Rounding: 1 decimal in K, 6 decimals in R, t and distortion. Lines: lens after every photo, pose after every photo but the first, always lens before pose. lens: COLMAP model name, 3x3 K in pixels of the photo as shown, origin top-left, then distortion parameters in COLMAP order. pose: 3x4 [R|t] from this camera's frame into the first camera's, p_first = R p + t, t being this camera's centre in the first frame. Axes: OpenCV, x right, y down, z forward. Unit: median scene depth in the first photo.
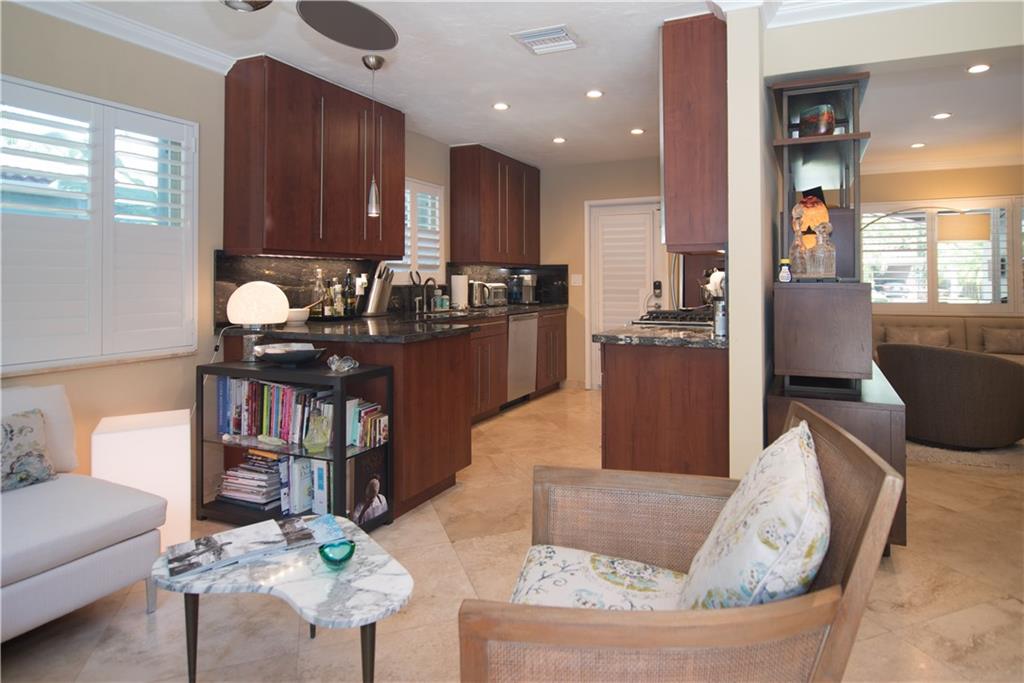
lens RADIAL K [[594.5, 0, 558.4], [0, 594.5, 278.7], [0, 0, 1]] dist [-0.001798, -0.000896]
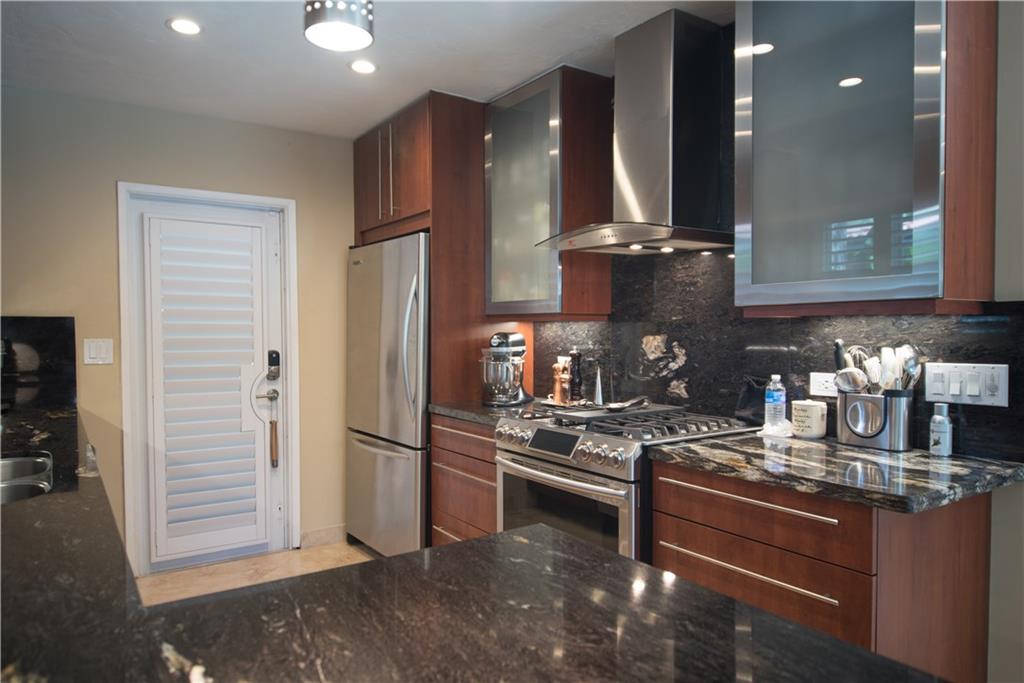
lens RADIAL K [[666.4, 0, 510.2], [0, 666.4, 350.5], [0, 0, 1]] dist [0.006316, 0.000522]
pose [[0.529357, -0.019567, 0.848174, -0.301609], [-0.002520, 0.999693, 0.024635, -0.014910], [-0.848395, -0.015178, 0.529145, 0.575790]]
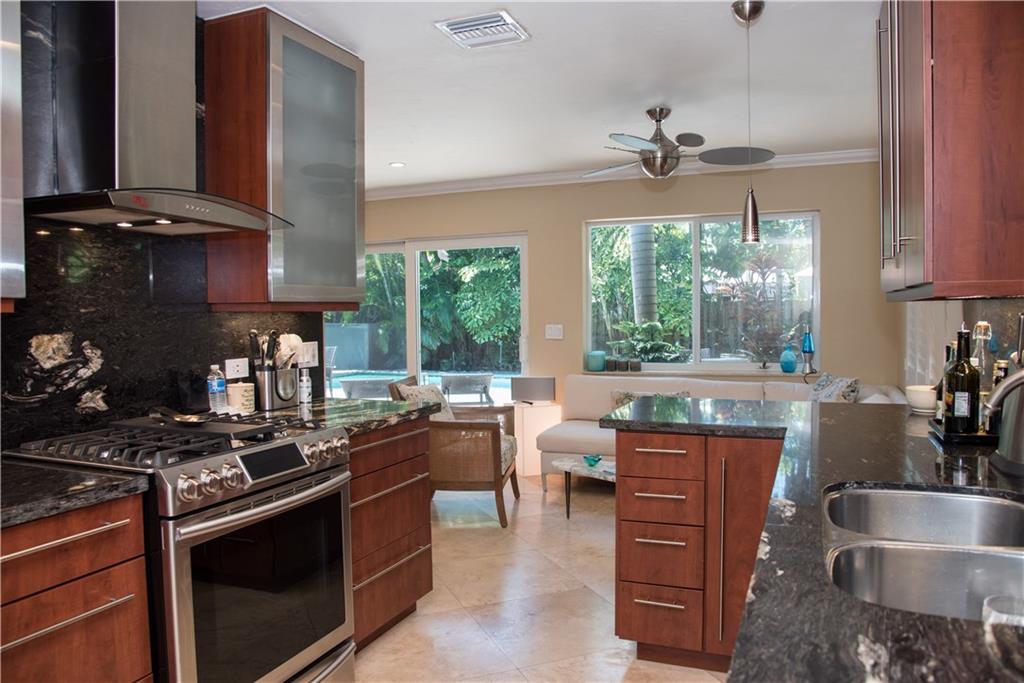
lens RADIAL K [[726.8, 0, 510.2], [0, 726.8, 315.7], [0, 0, 1]] dist [-0.006159, -0.002154]
pose [[-0.999919, 0.012619, -0.001479, -0.027634], [0.012611, 0.999907, 0.005171, -0.024009], [0.001544, 0.005152, -0.999986, 1.217221]]
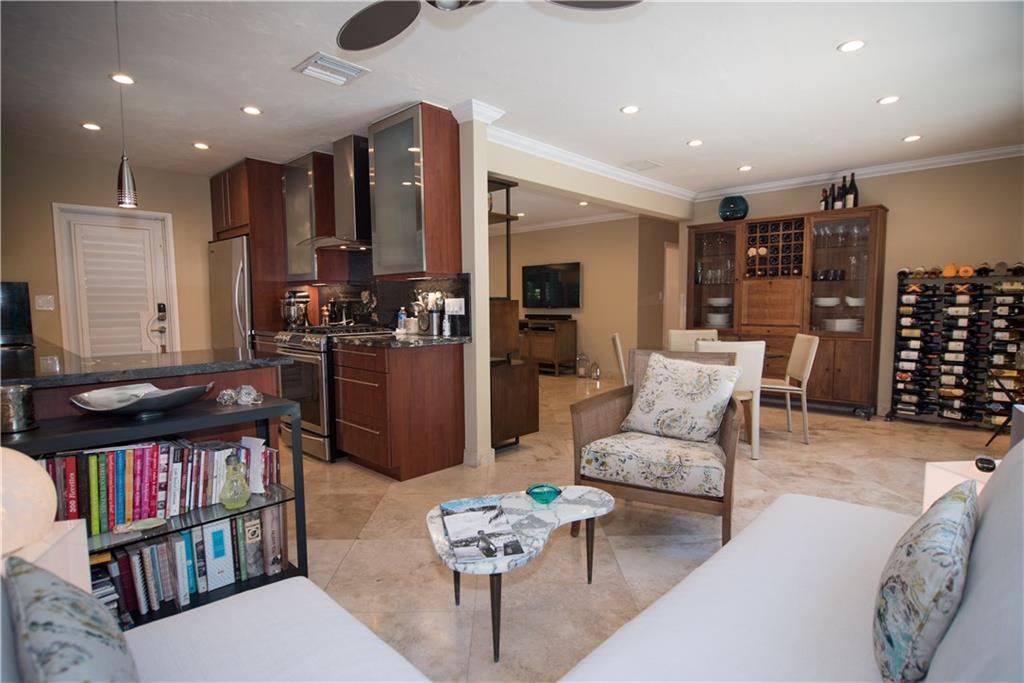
lens RADIAL K [[526.8, 0, 512.0], [0, 526.8, 341.5], [0, 0, 1]] dist [-0.004177, -0.000906]
pose [[0.352773, -0.069091, 0.933155, -0.509915], [0.004984, 0.997395, 0.071963, 0.008485], [-0.935696, -0.020736, 0.352198, 0.218408]]
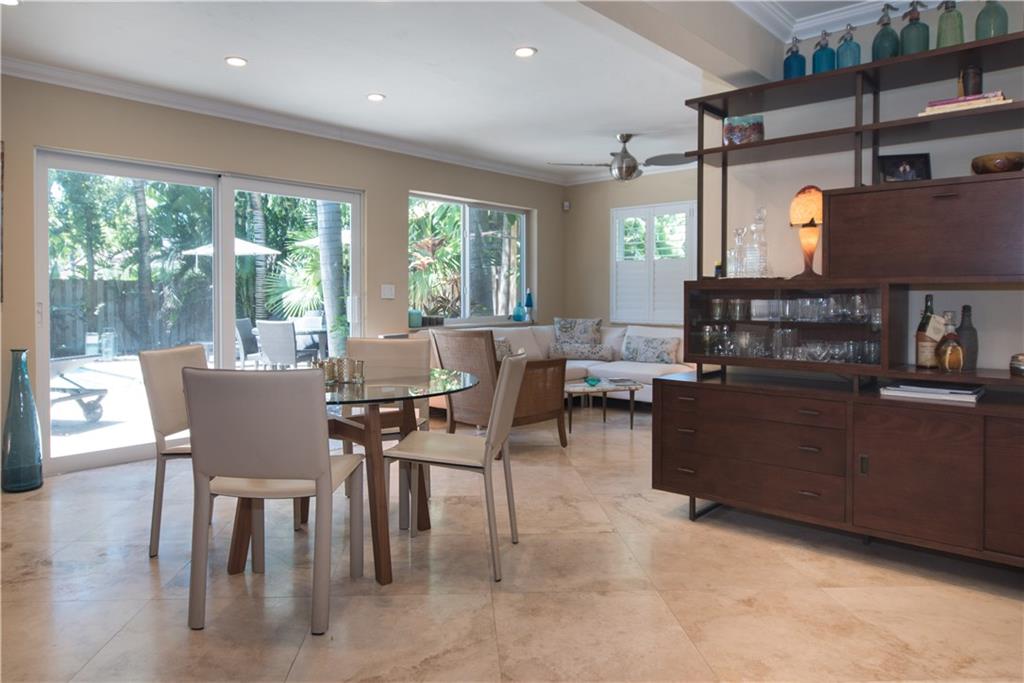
lens RADIAL K [[684.8, 0, 481.4], [0, 684.8, 301.9], [0, 0, 1]] dist [0.002179, -0.001238]
pose [[-0.329625, 0.011740, -0.944039, 0.979798], [0.003580, 0.999931, 0.011185, 0.015789], [0.944105, 0.000307, -0.329644, 0.537465]]
